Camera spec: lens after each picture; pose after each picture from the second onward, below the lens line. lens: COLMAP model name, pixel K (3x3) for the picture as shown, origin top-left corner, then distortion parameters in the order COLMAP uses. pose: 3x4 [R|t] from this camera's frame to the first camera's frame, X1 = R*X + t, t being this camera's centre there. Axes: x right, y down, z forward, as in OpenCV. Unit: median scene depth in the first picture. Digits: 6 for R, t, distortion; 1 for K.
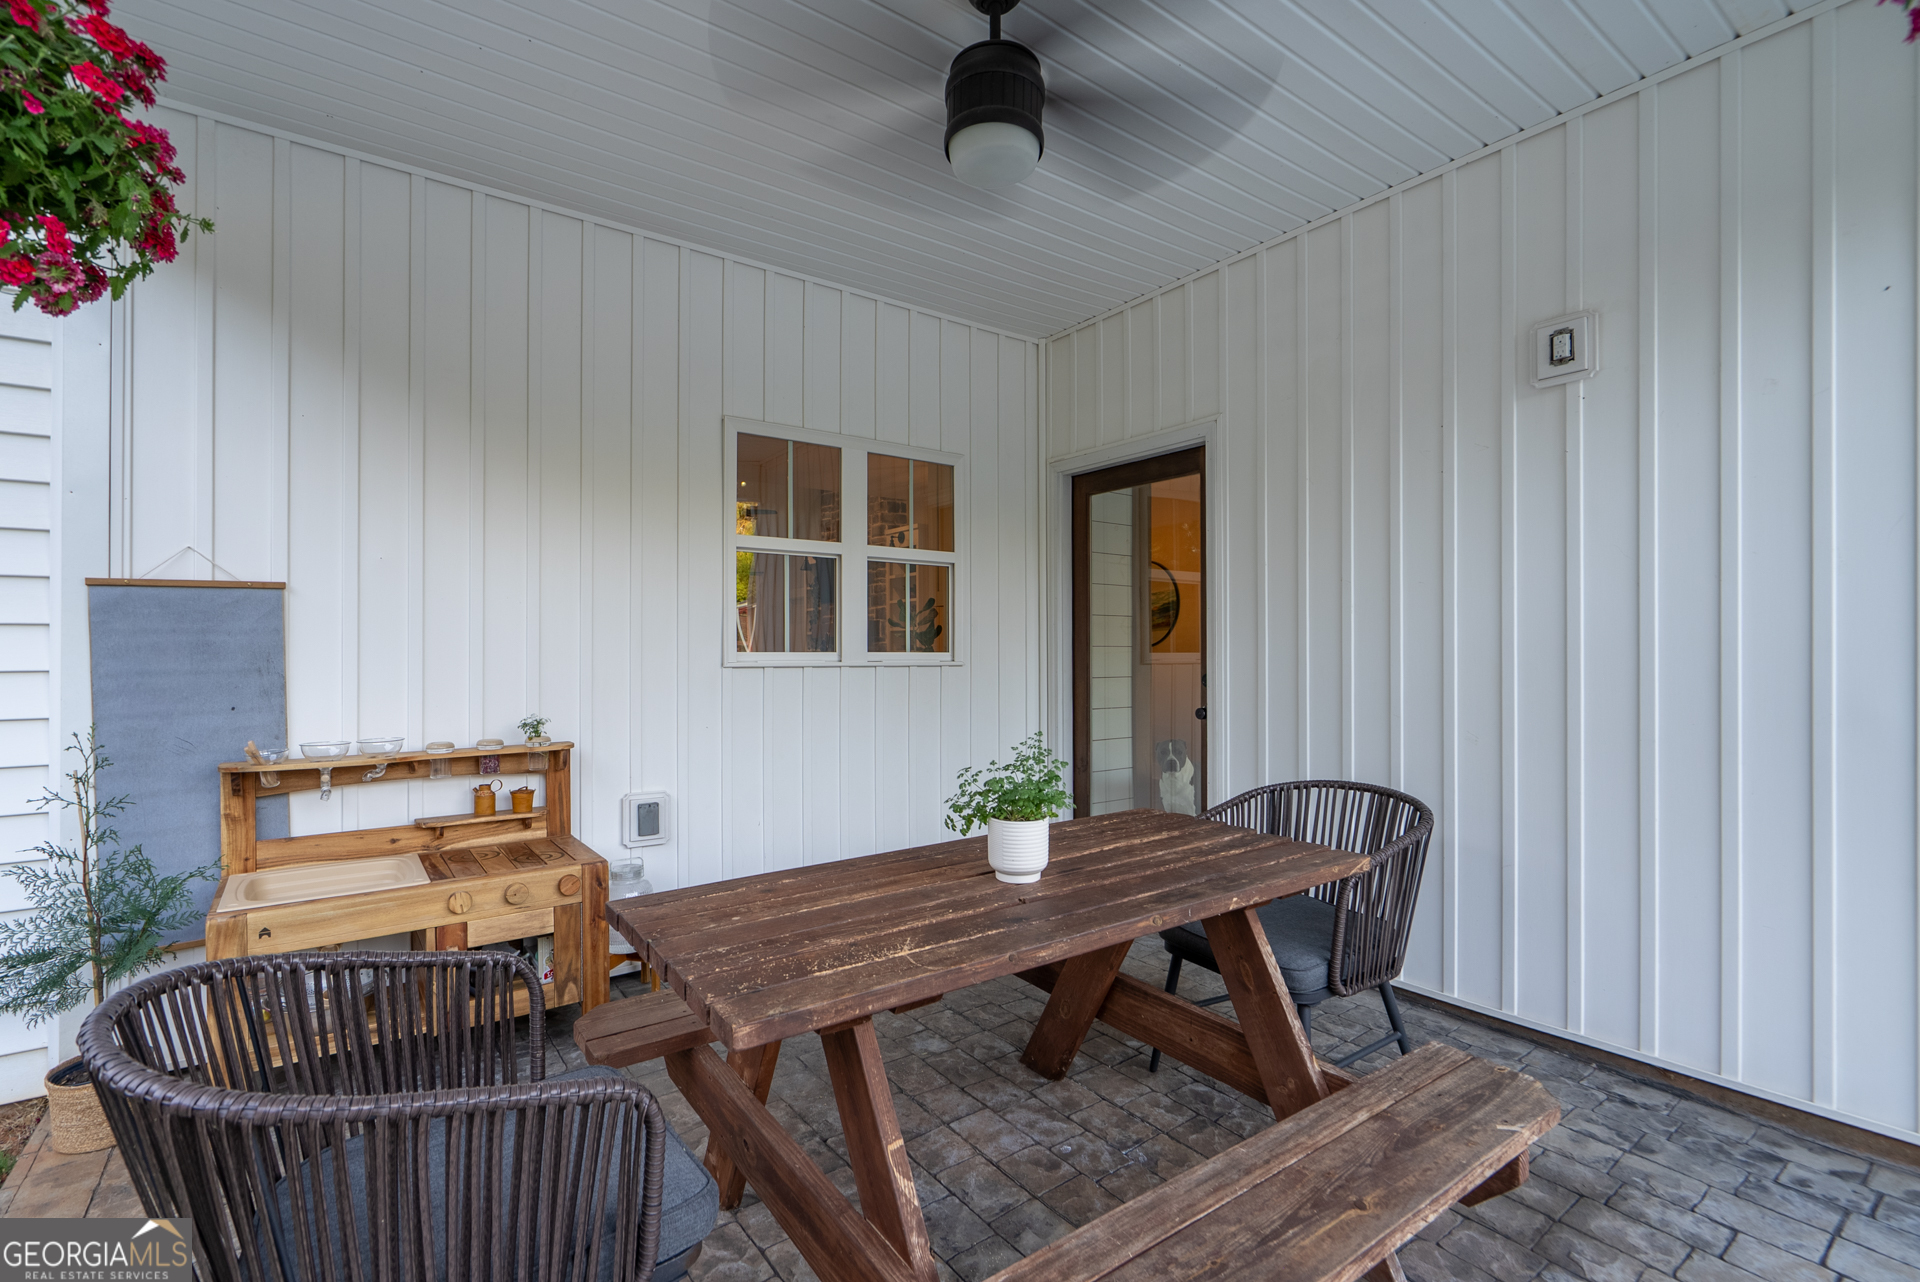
lens RADIAL K [[898.5, 0, 958.8], [0, 898.5, 637.4], [0, 0, 1]] dist [-0.000090, 0.000547]
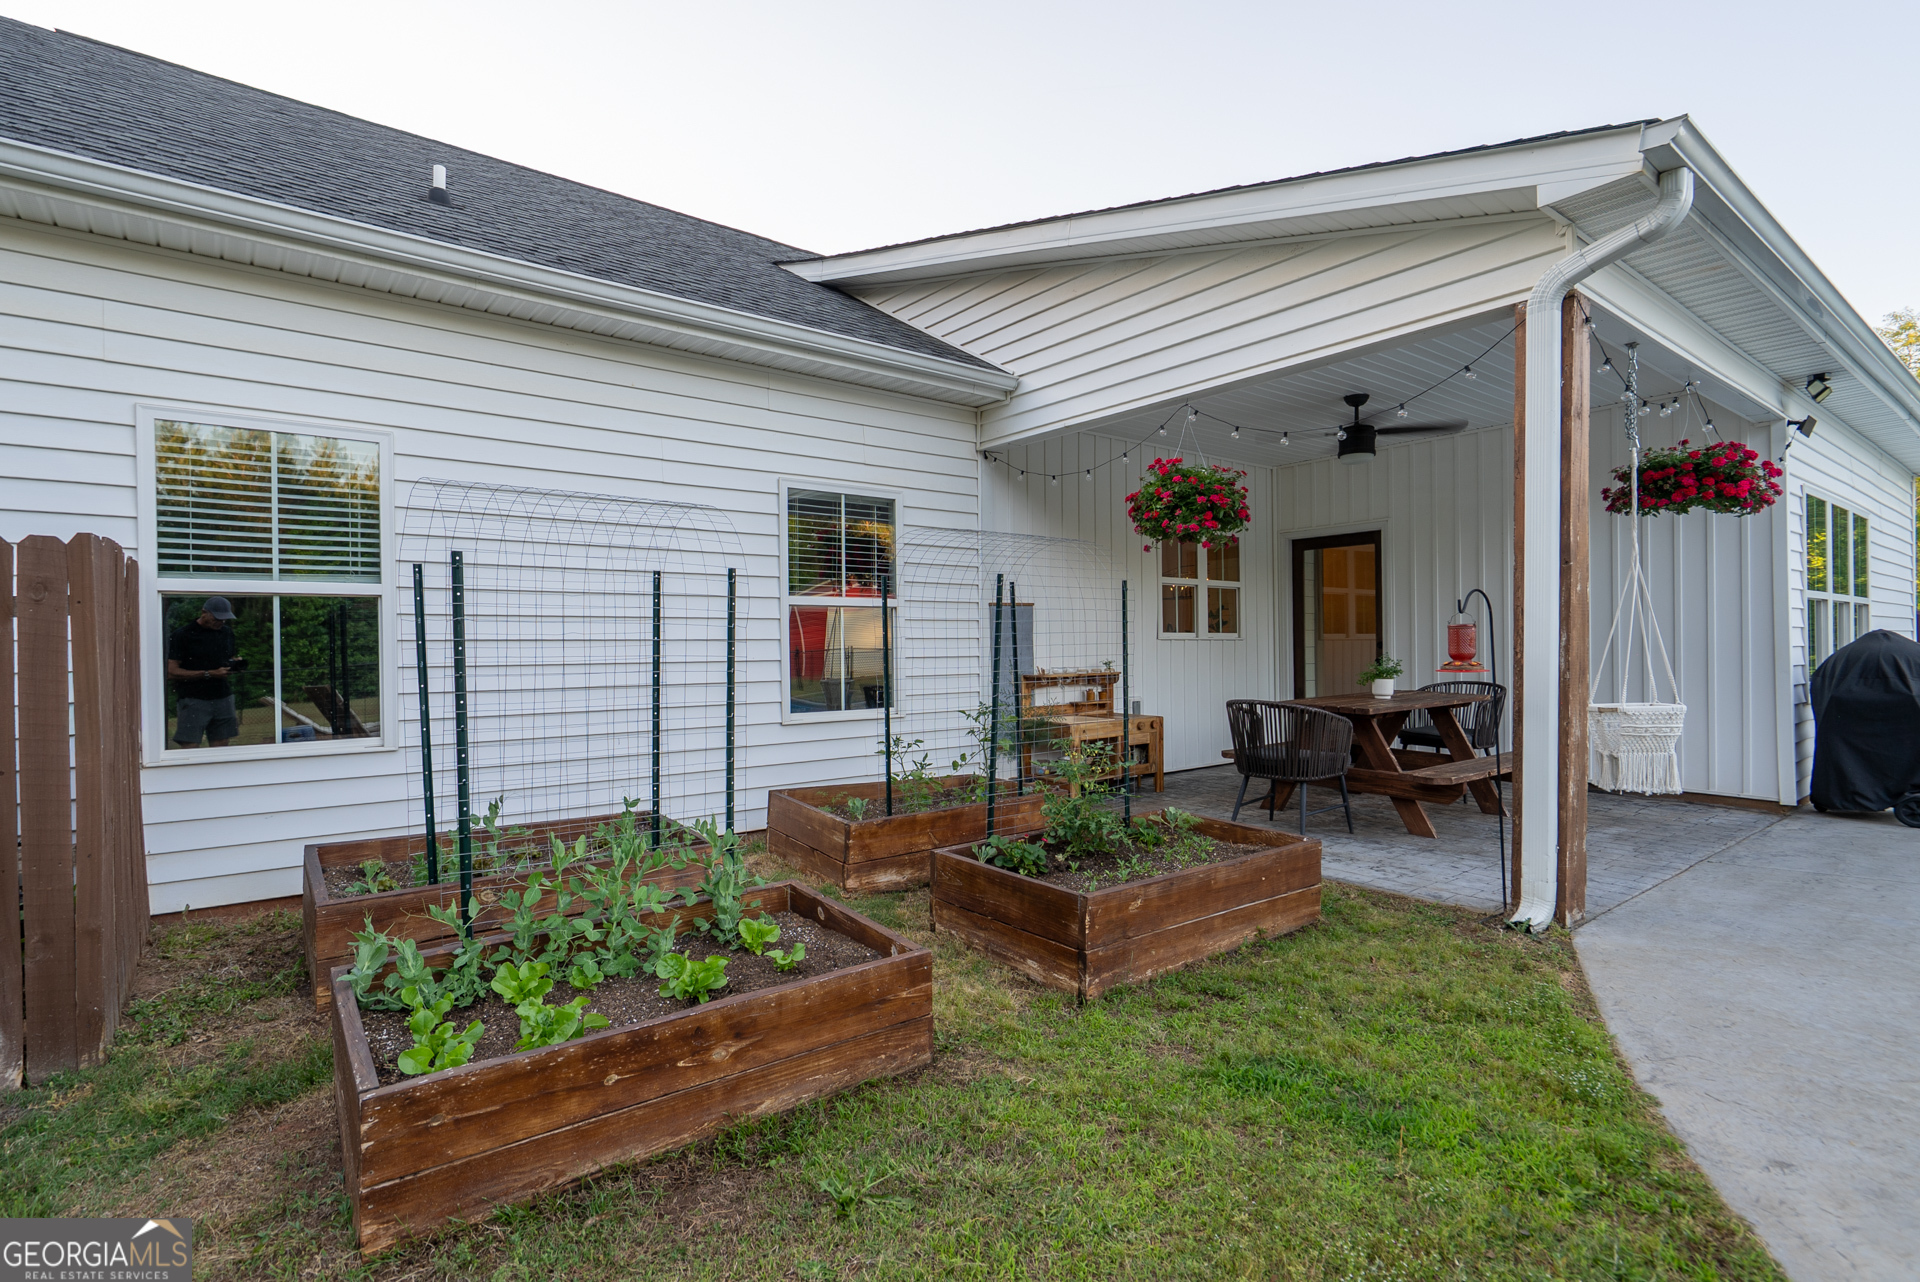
lens RADIAL K [[898.5, 0, 953.1], [0, 898.5, 645.0], [0, 0, 1]] dist [-0.000090, 0.000547]
pose [[0.999930, -0.003588, 0.011299, -0.706336], [0.003528, 0.999980, 0.005293, 0.030196], [-0.011318, -0.005253, 0.999922, -1.019316]]
